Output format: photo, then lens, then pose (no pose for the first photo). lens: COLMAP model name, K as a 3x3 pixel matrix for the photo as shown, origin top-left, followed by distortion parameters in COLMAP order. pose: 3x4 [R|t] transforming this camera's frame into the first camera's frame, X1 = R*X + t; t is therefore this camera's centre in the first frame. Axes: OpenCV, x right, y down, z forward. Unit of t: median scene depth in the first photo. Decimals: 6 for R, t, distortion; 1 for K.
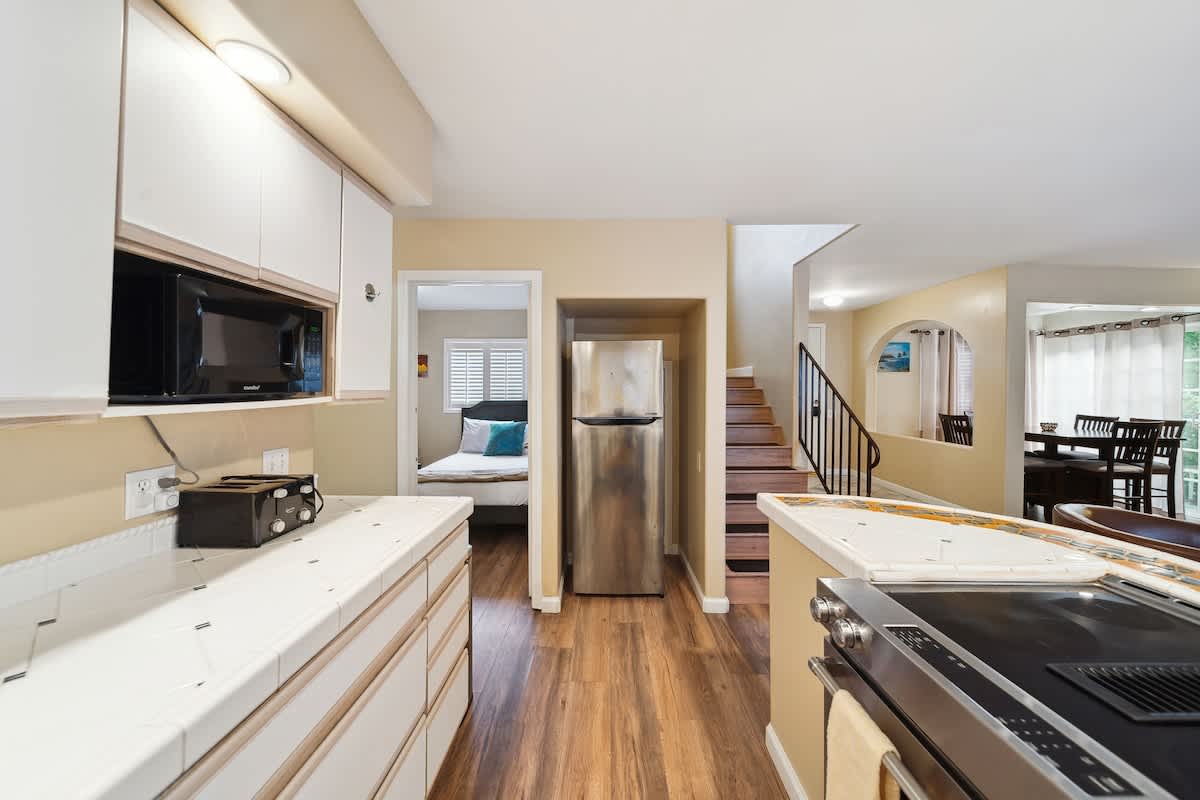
lens RADIAL K [[428.2, 0, 602.8], [0, 428.2, 385.4], [0, 0, 1]] dist [-0.002185, -0.000857]
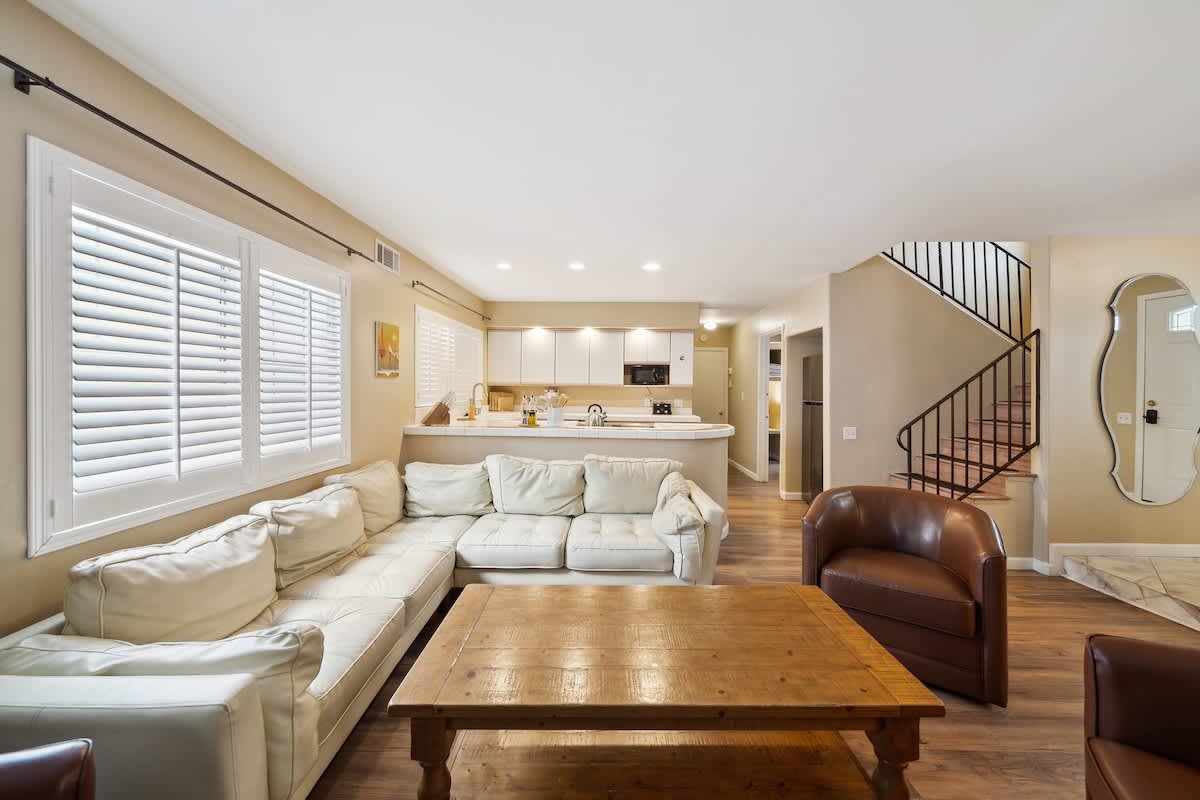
lens RADIAL K [[428.2, 0, 606.5], [0, 428.2, 385.6], [0, 0, 1]] dist [-0.002185, -0.000857]
pose [[-0.016071, -0.009135, -0.999829, 0.827054], [-0.005760, 0.999943, -0.009044, 0.016703], [0.999854, 0.005614, -0.016122, 0.100507]]
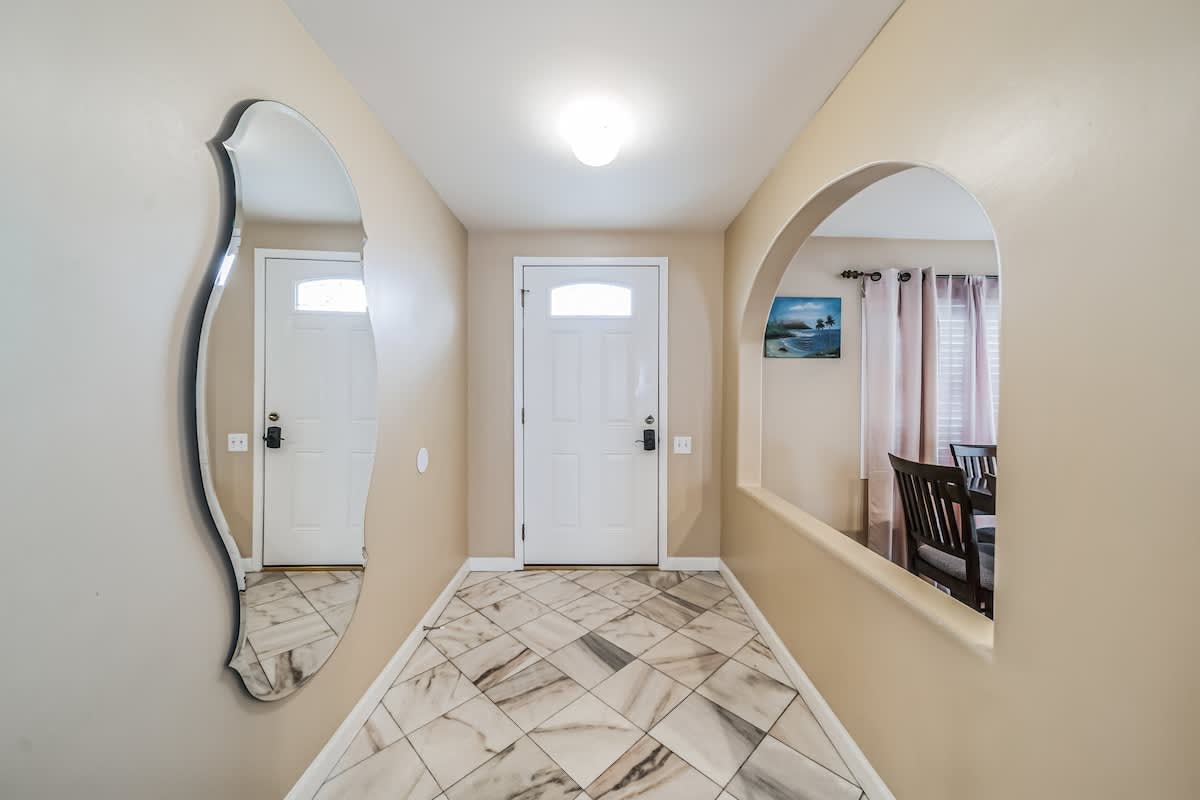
lens RADIAL K [[428.2, 0, 609.0], [0, 428.2, 397.4], [0, 0, 1]] dist [-0.002185, -0.000857]
pose [[0.999620, -0.000317, 0.027575, 0.448802], [0.000088, 0.999965, 0.008318, 0.009108], [-0.027576, -0.008313, 0.999585, 0.529489]]
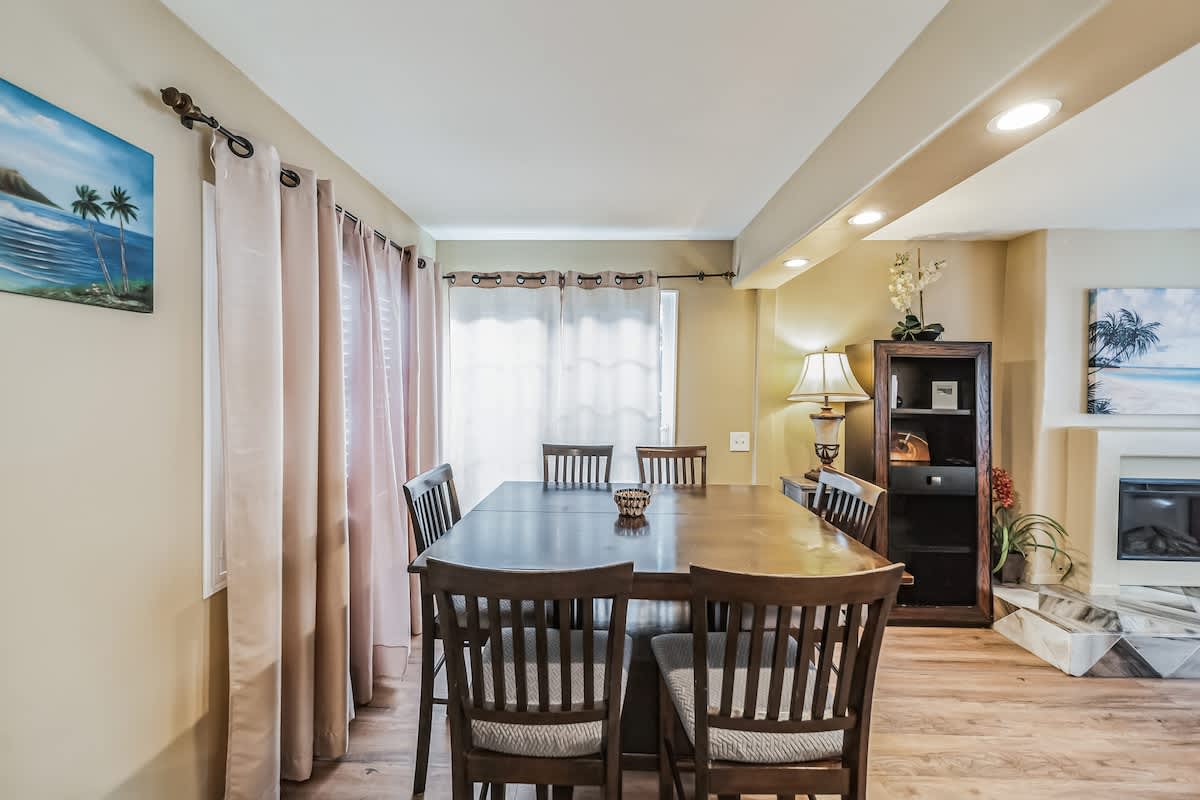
lens RADIAL K [[428.2, 0, 595.1], [0, 428.2, 388.9], [0, 0, 1]] dist [-0.002185, -0.000857]
pose [[0.001390, -0.017946, 0.999838, 0.541775], [-0.011968, 0.999767, 0.017961, -0.004786], [-0.999927, -0.011991, 0.001175, 0.822218]]
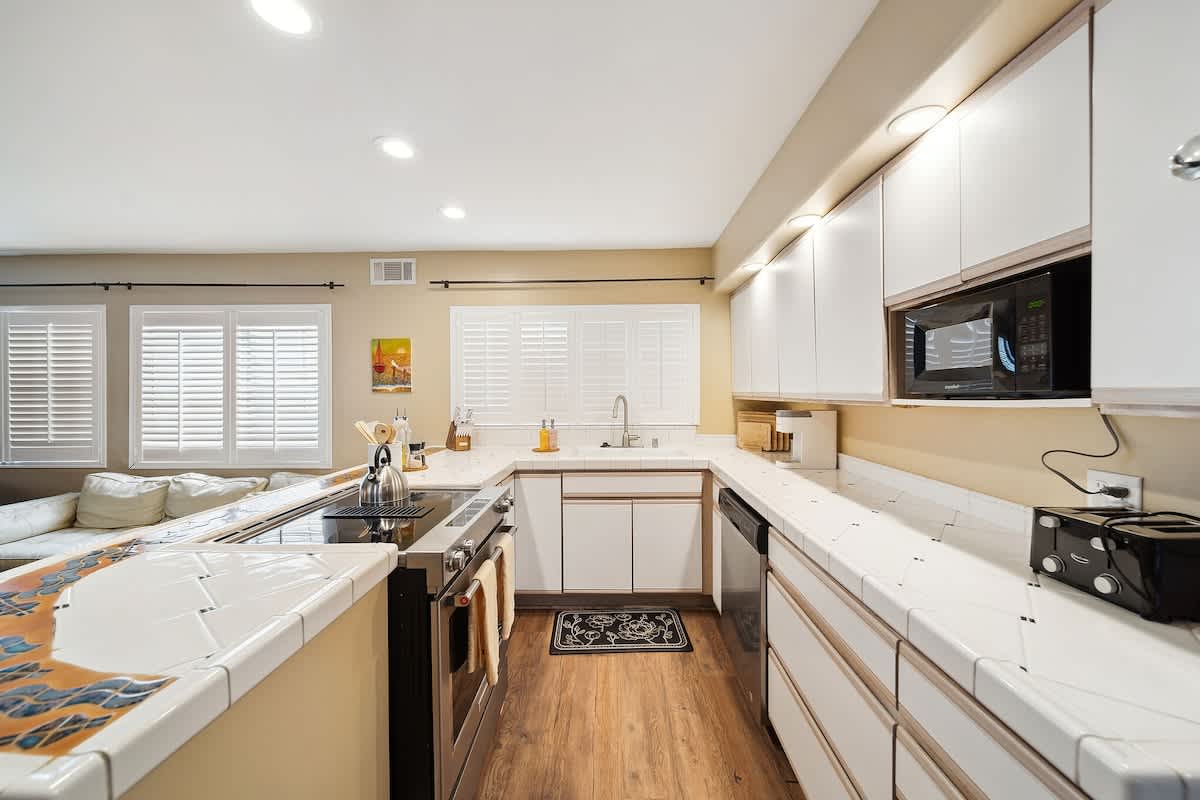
lens RADIAL K [[428.2, 0, 599.2], [0, 428.2, 401.7], [0, 0, 1]] dist [-0.002185, -0.000857]
pose [[-0.999985, -0.003494, 0.004248, 0.013013], [-0.003428, 0.999877, 0.015294, 0.005197], [-0.004300, 0.015279, -0.999874, 0.358572]]
